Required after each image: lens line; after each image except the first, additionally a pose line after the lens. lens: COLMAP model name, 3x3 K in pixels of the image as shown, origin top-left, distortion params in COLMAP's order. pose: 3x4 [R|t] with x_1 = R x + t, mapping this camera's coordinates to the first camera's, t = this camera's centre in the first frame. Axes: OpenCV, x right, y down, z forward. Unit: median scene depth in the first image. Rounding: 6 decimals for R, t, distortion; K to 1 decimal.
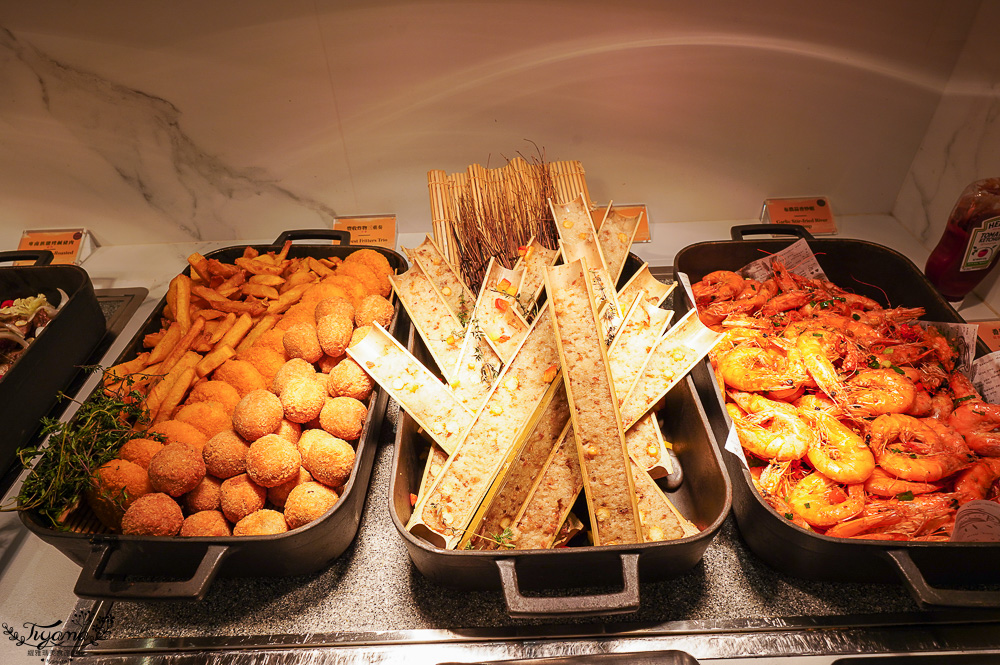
lens RADIAL K [[616.6, 0, 499.9], [0, 616.6, 332.5], [0, 0, 1]] dist [-0.001234, 0.001792]
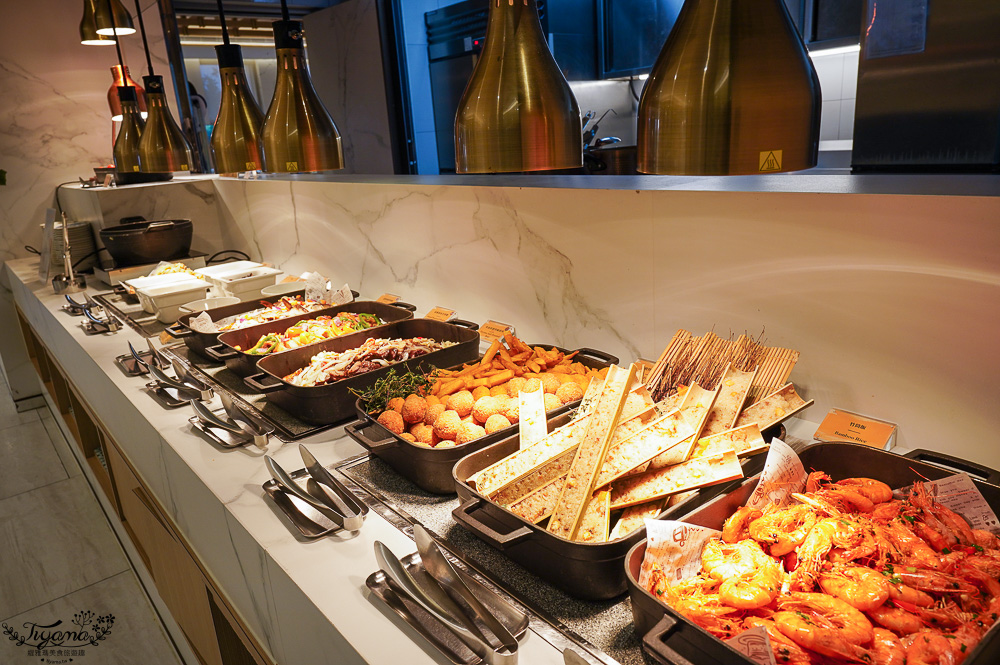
lens RADIAL K [[680.5, 0, 498.7], [0, 680.5, 334.3], [0, 0, 1]] dist [0.014444, -0.003708]
pose [[0.620608, 0.215424, -0.753948, 0.822780], [-0.461054, 0.877998, -0.128646, 0.121744], [0.634252, 0.427449, 0.644214, -0.188864]]
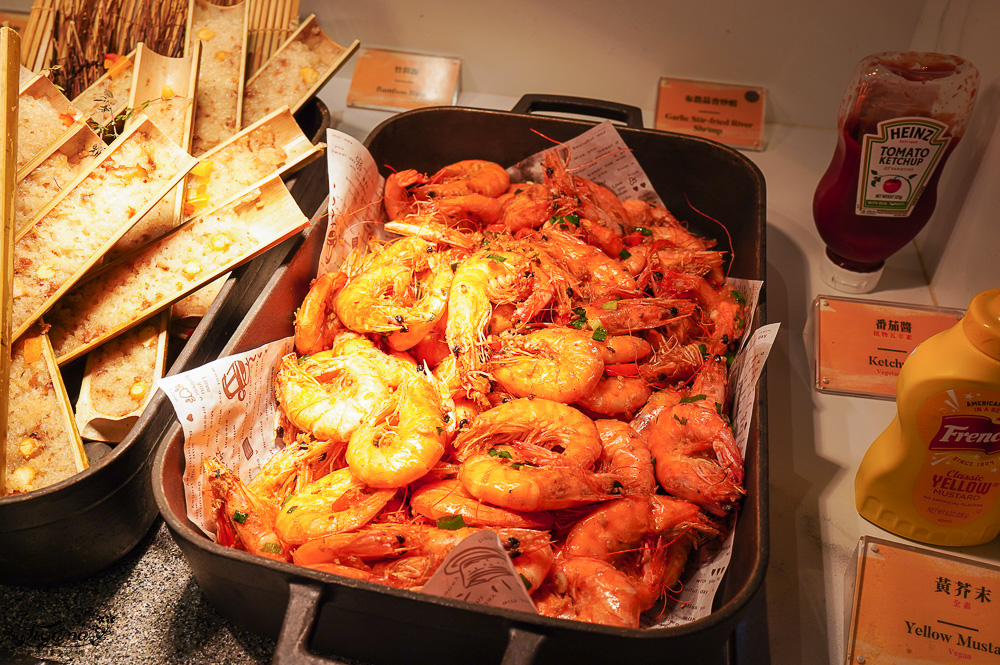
lens RADIAL K [[959.0, 0, 500.1], [0, 959.0, 330.8], [0, 0, 1]] dist [0.000114, 0.000000]
pose [[0.981041, 0.168931, -0.094979, 0.537405], [-0.168936, 0.985594, 0.008043, 0.055604], [0.094970, 0.008155, 0.995447, 0.093372]]
